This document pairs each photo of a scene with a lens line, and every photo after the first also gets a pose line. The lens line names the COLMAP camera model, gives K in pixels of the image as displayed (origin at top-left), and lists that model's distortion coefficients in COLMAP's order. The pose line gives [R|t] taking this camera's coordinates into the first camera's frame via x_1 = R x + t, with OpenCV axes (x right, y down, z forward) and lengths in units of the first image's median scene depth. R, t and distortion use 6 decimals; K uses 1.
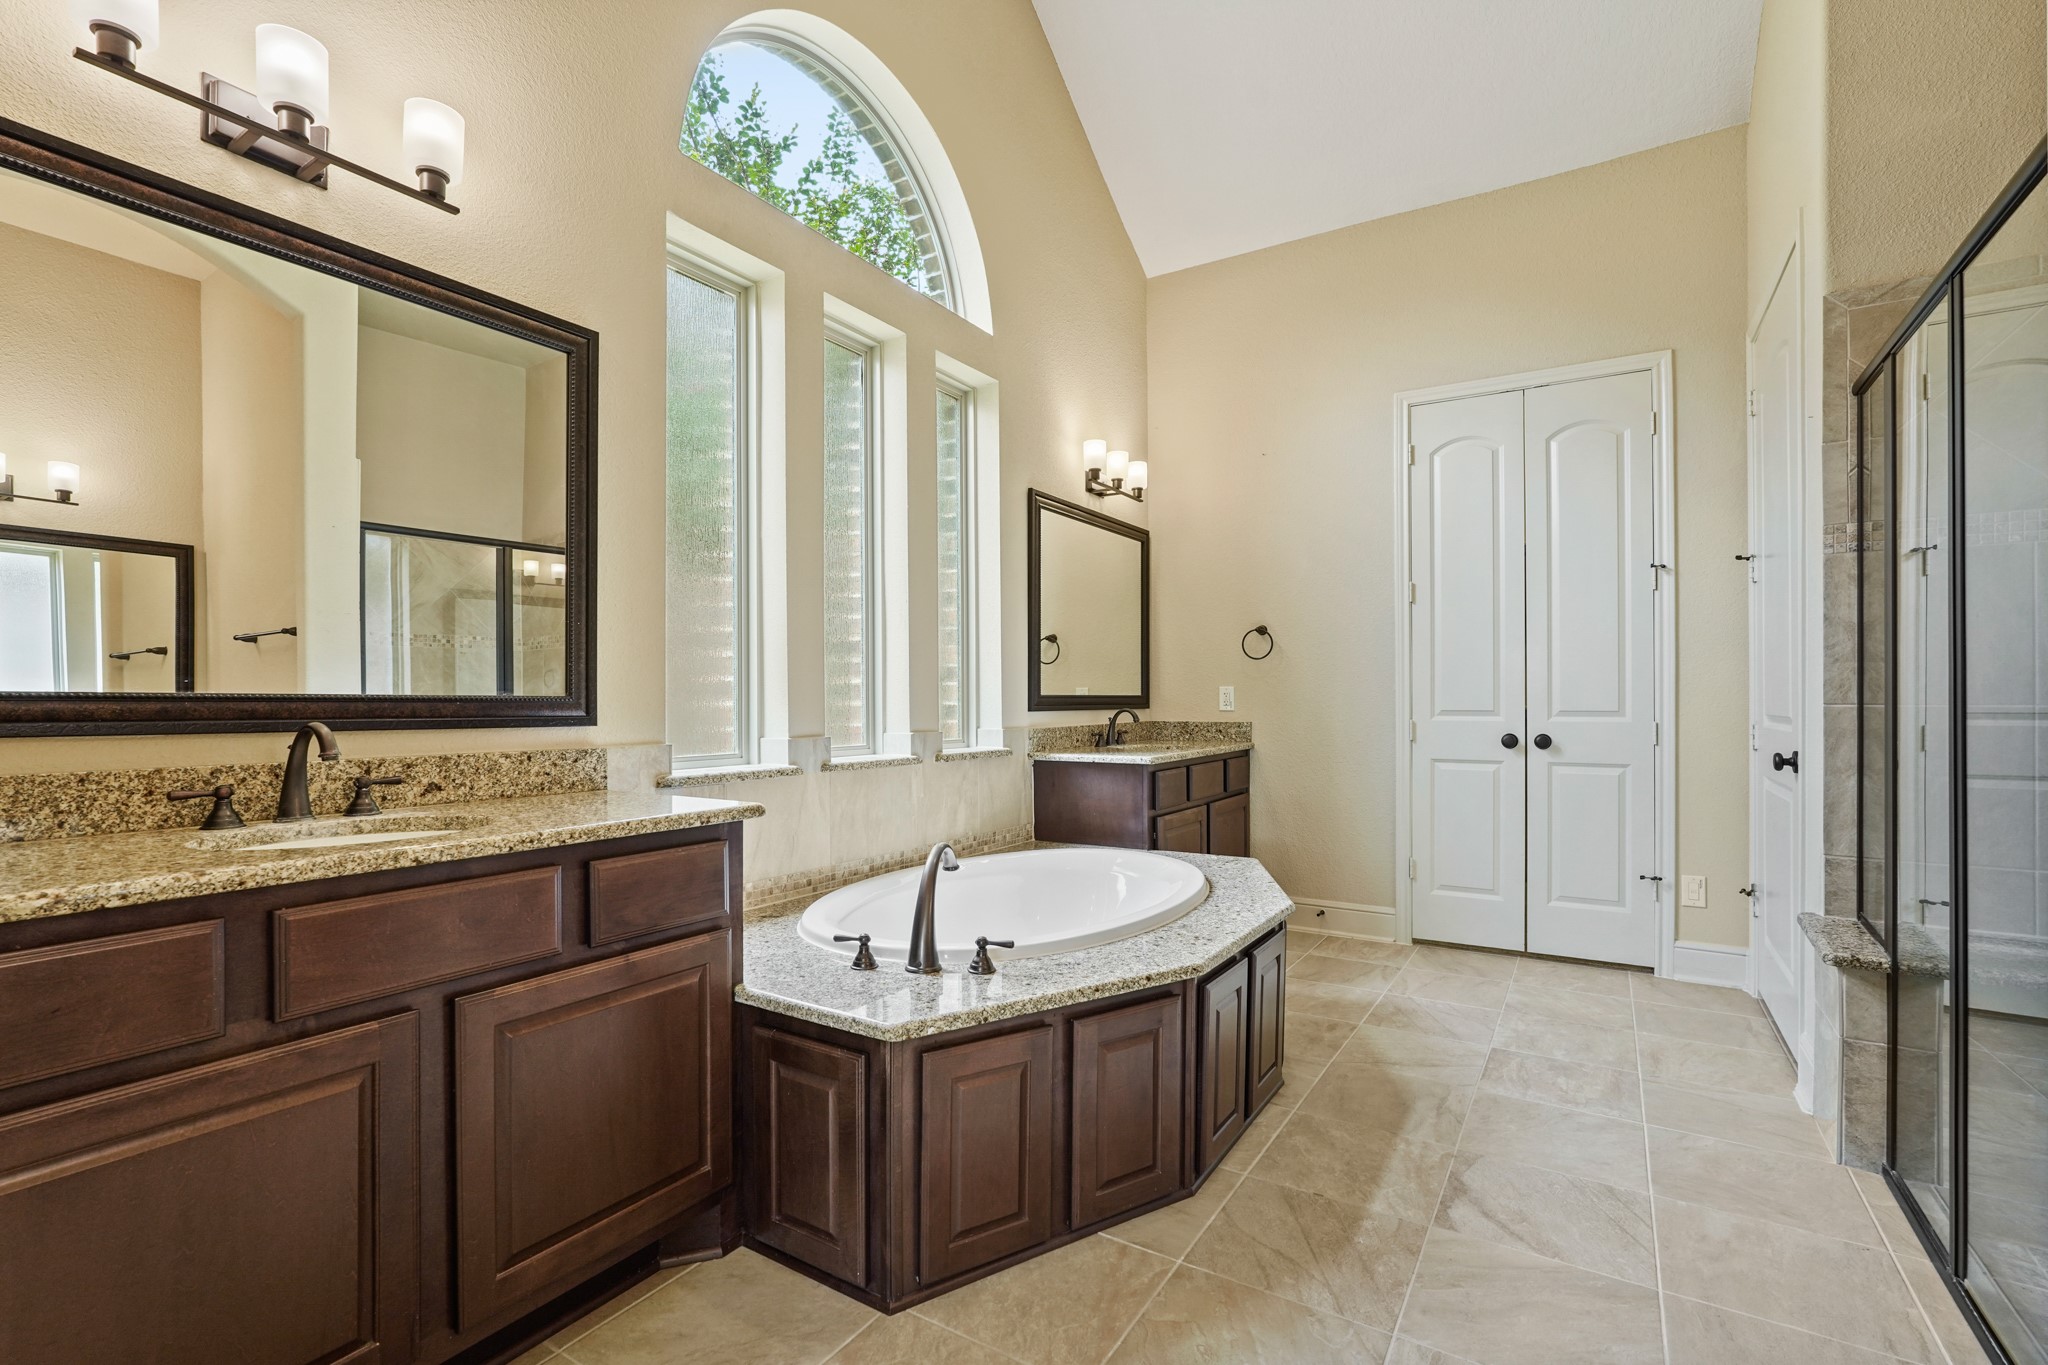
lens RADIAL K [[930.2, 0, 1024.0], [0, 930.2, 682.5], [0, 0, 1]] dist [-0.000953, -0.000426]
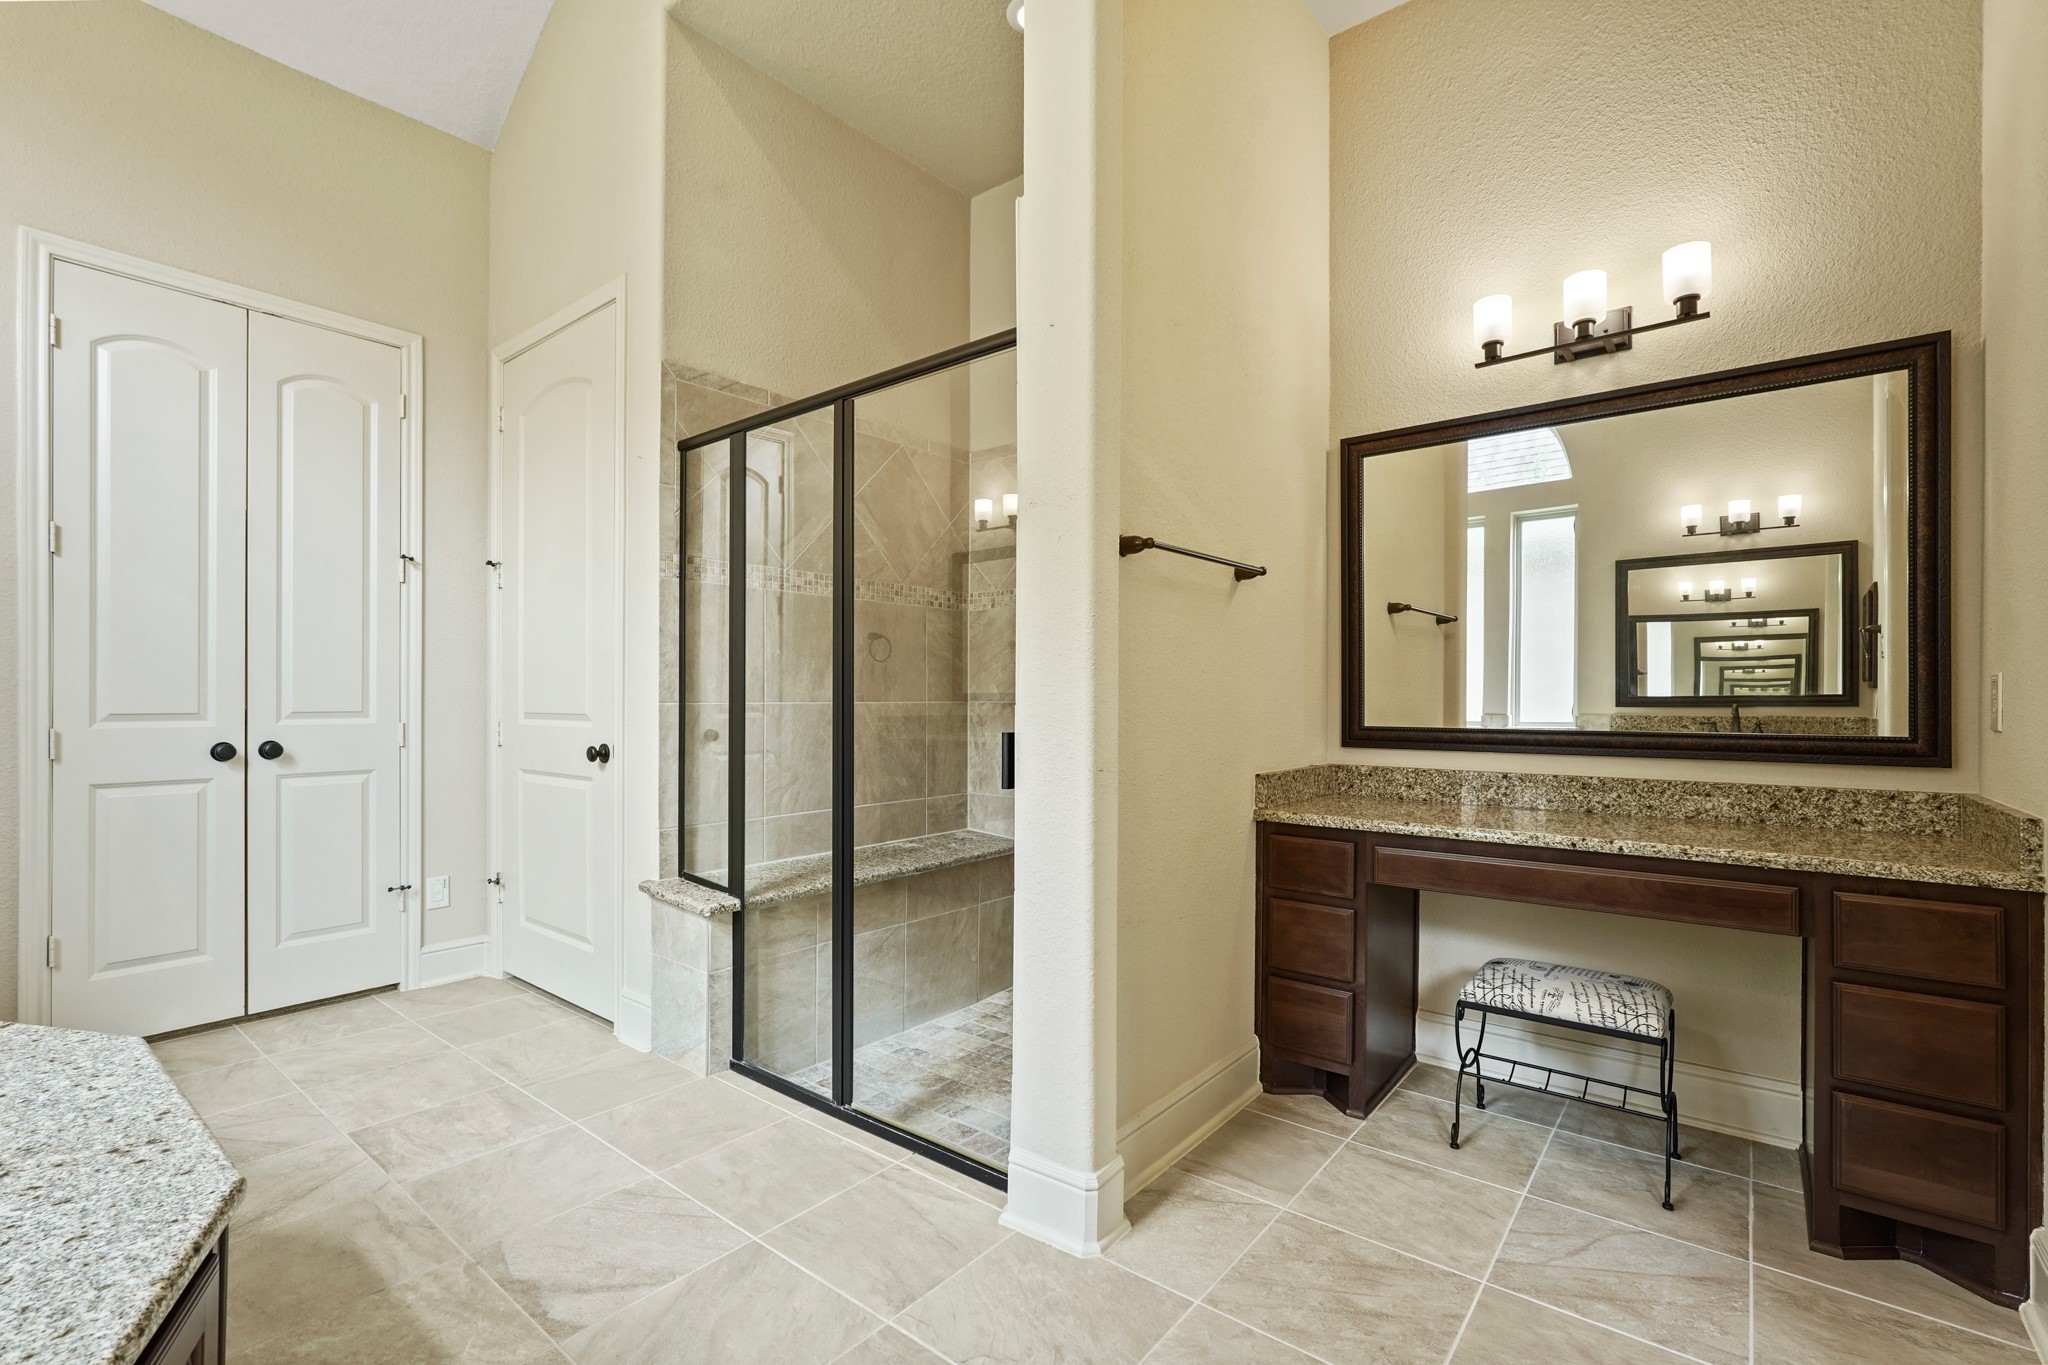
lens RADIAL K [[909.3, 0, 1023.4], [0, 909.3, 690.9], [0, 0, 1]] dist [-0.017105, 0.007748]
pose [[0.123732, 0.007467, 0.992288, -0.161379], [-0.017141, 0.999839, -0.005386, 0.004793], [-0.992168, -0.016342, 0.123840, 0.272389]]
